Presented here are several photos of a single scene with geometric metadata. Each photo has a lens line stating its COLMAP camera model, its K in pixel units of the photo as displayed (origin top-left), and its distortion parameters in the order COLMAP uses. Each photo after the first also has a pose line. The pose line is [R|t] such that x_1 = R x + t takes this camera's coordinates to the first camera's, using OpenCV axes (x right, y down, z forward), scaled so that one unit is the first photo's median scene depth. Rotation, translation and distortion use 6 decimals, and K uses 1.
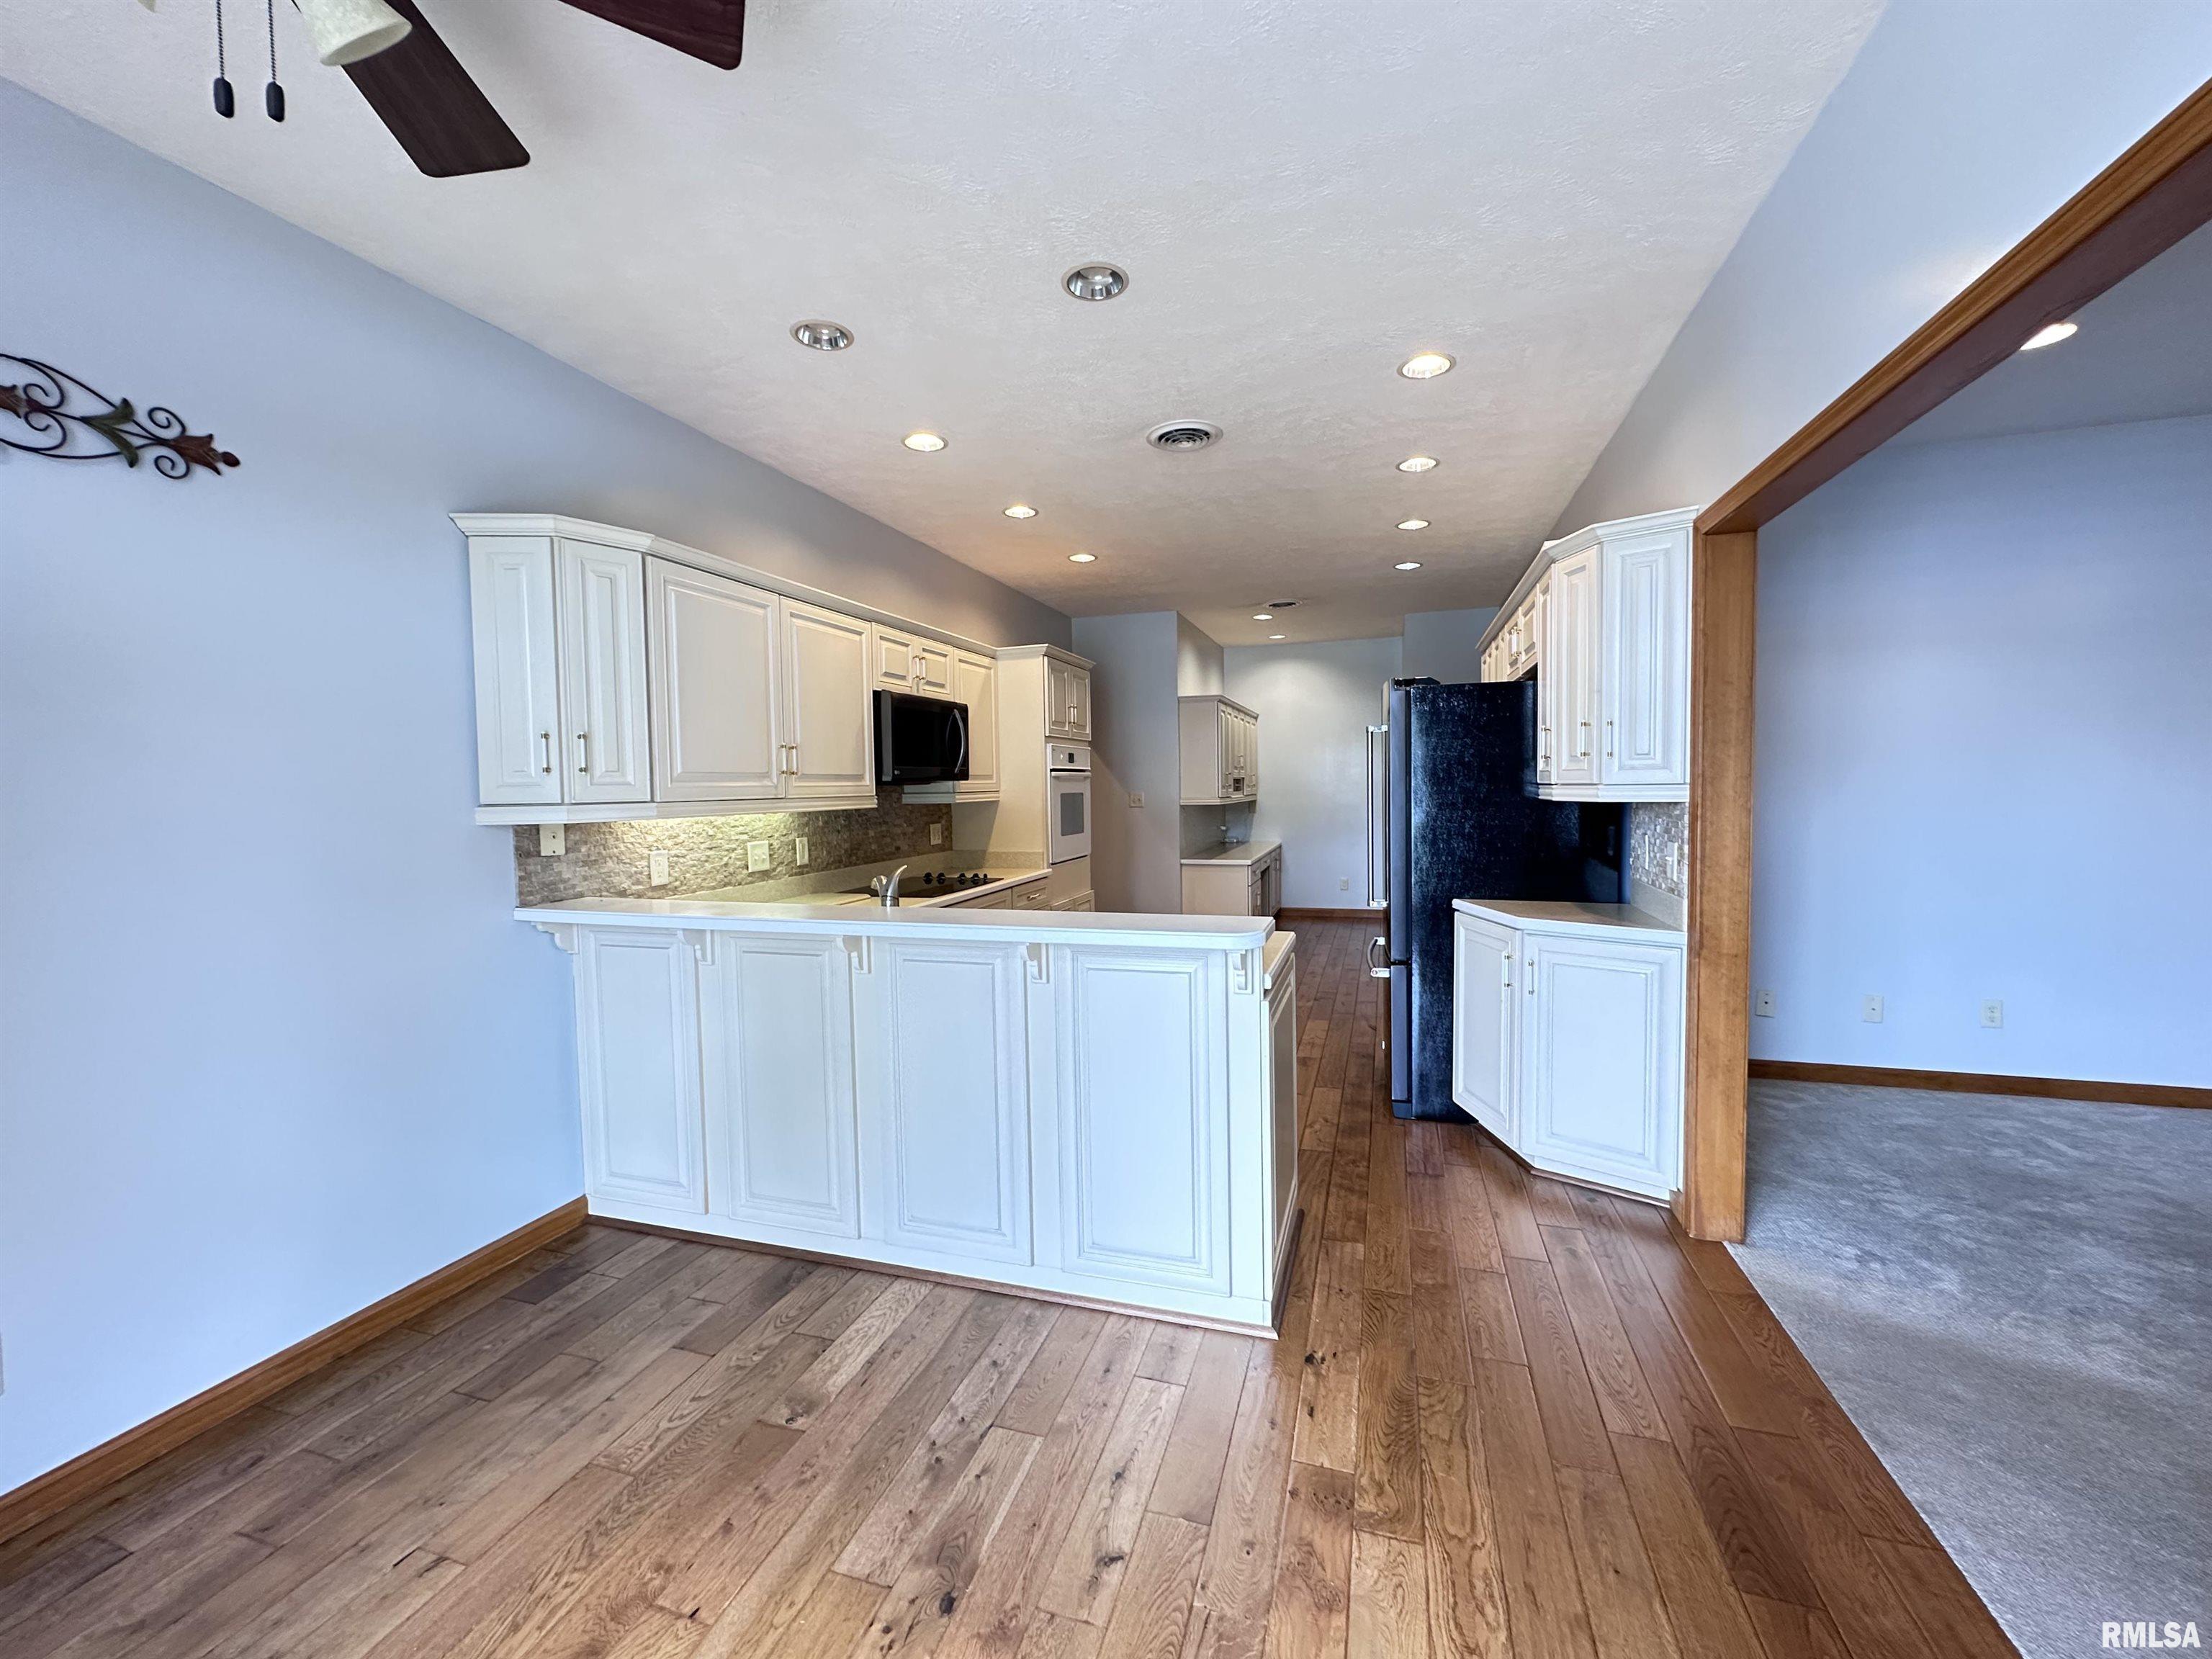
lens RADIAL K [[880.4, 0, 1106.6], [0, 880.4, 824.4], [0, 0, 1]] dist [-0.002147, 0.000909]
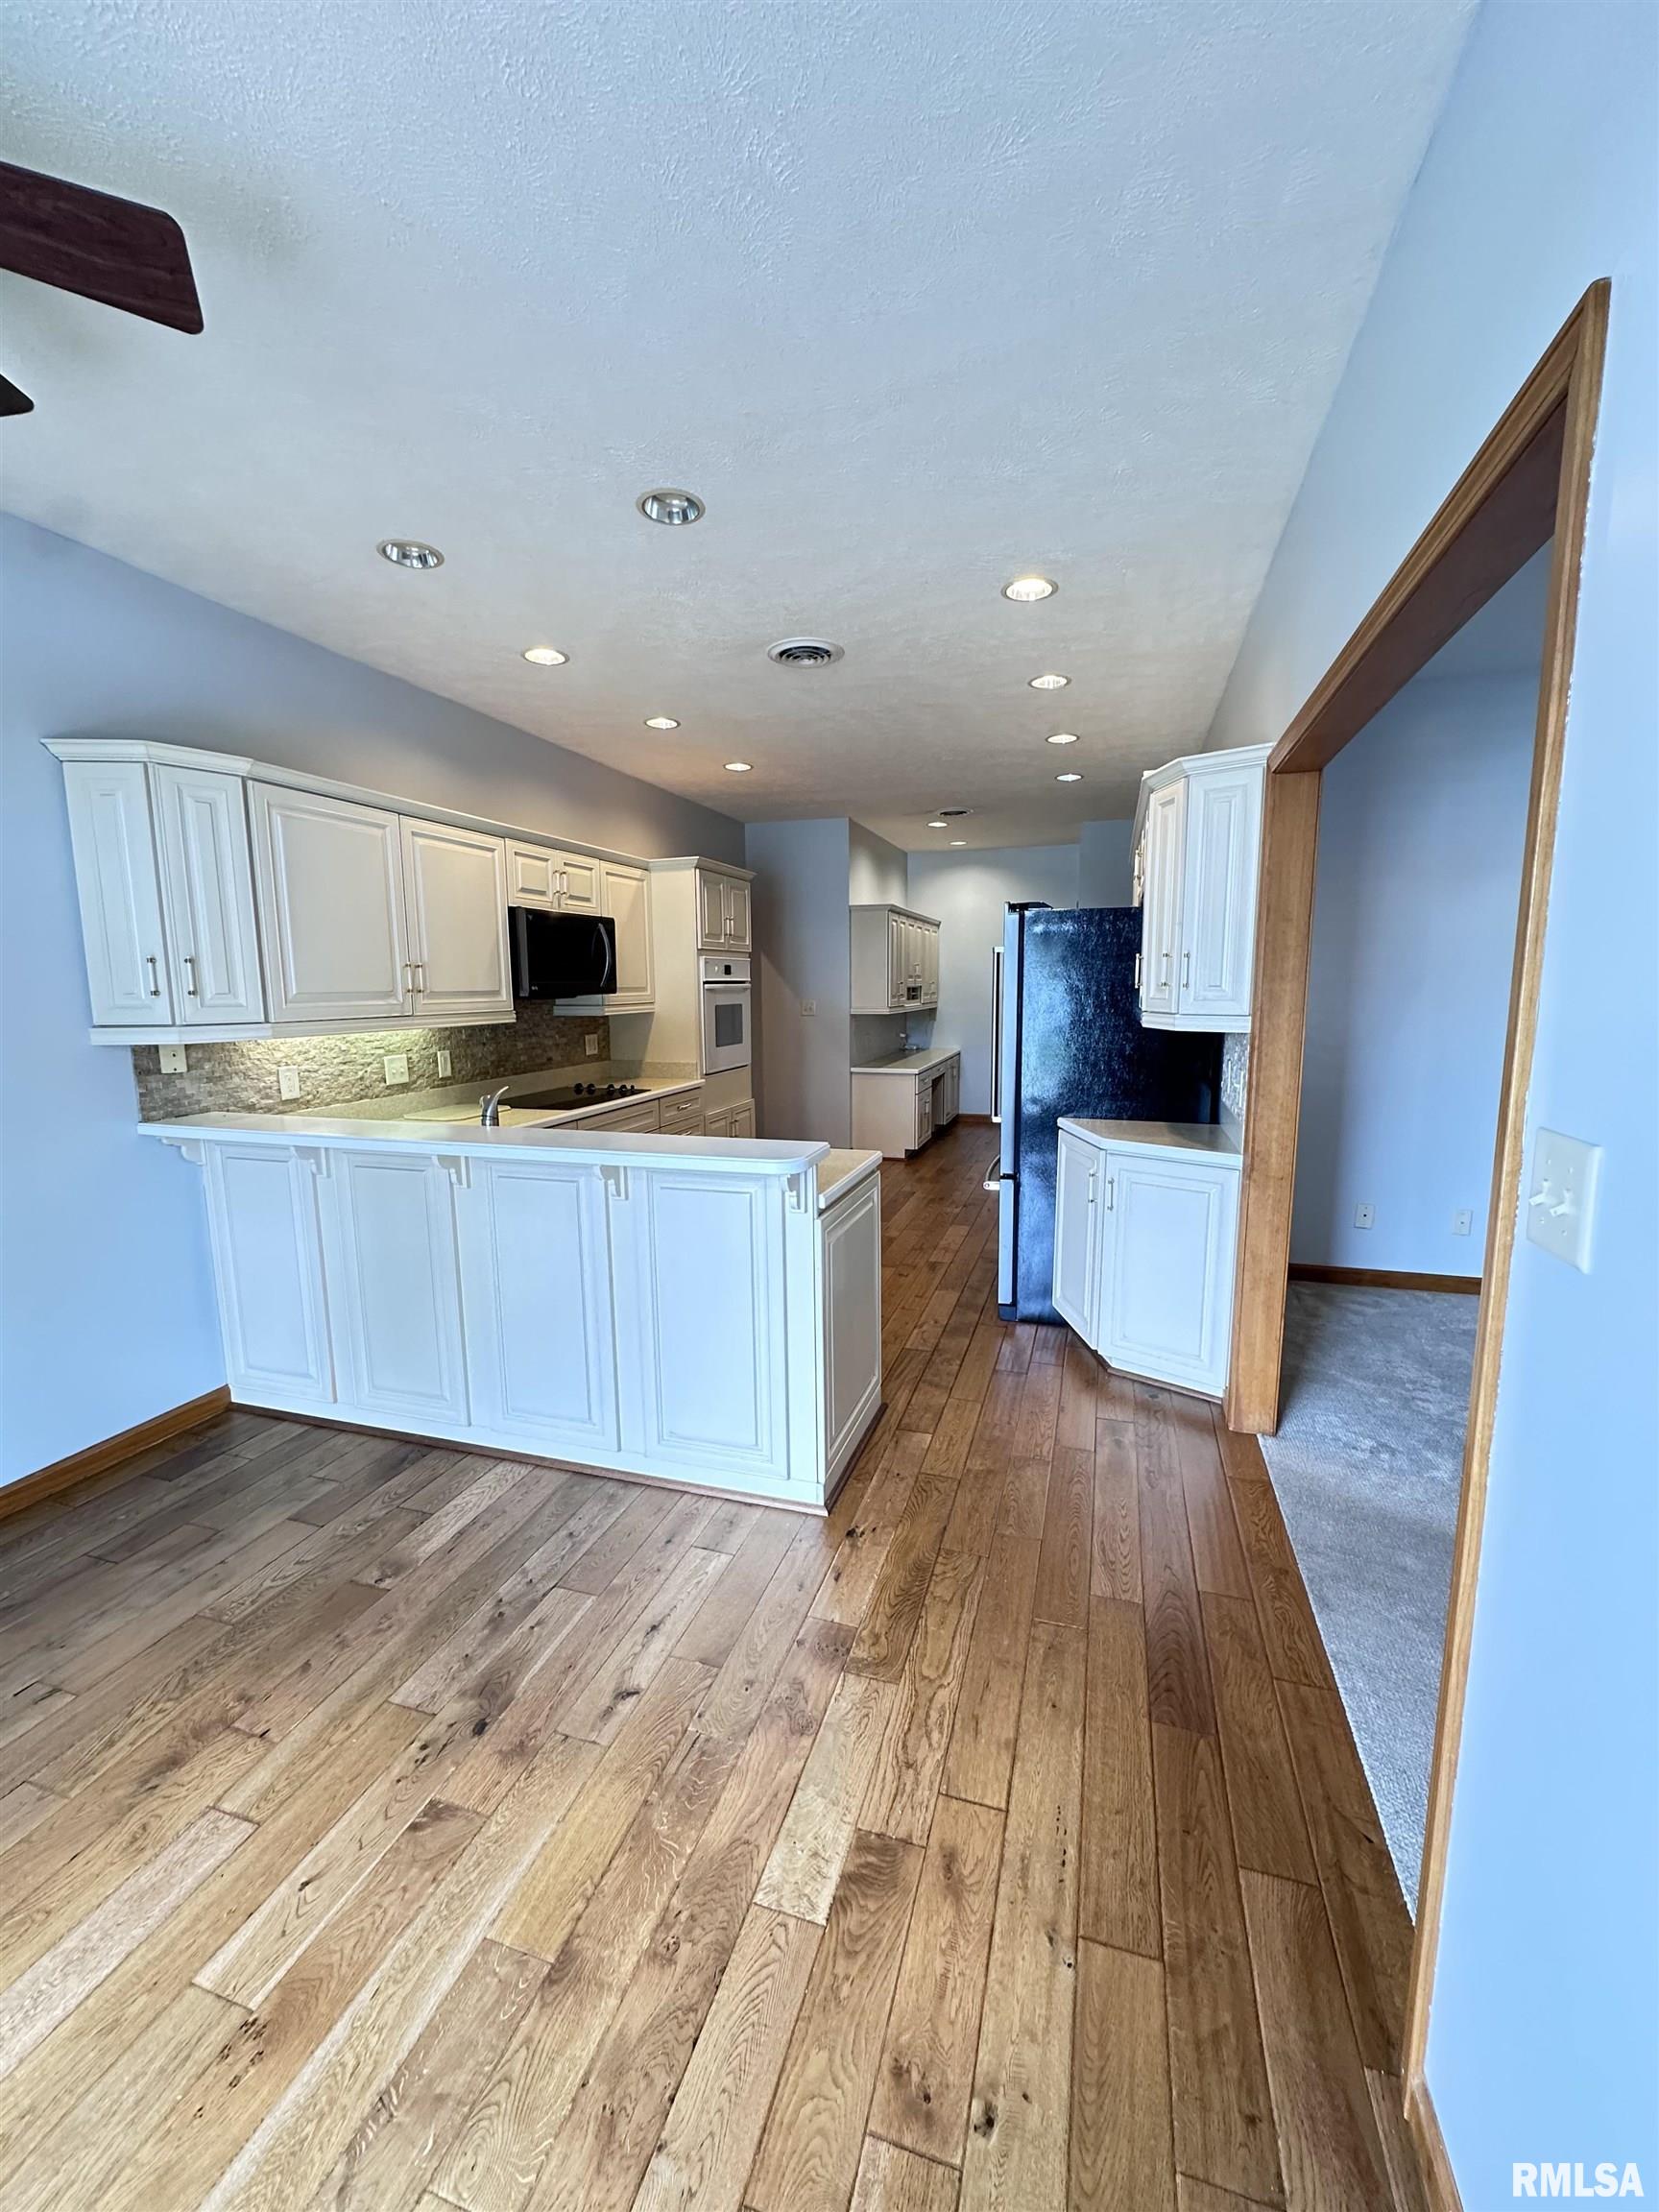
lens RADIAL K [[880.4, 0, 836.2], [0, 880.4, 1107.5], [0, 0, 1]] dist [-0.002147, 0.000909]
pose [[0.999941, 0.009309, 0.005578, 0.166945], [-0.009809, 0.995189, 0.097483, -0.036309], [-0.004644, -0.097532, 0.995222, -0.056615]]
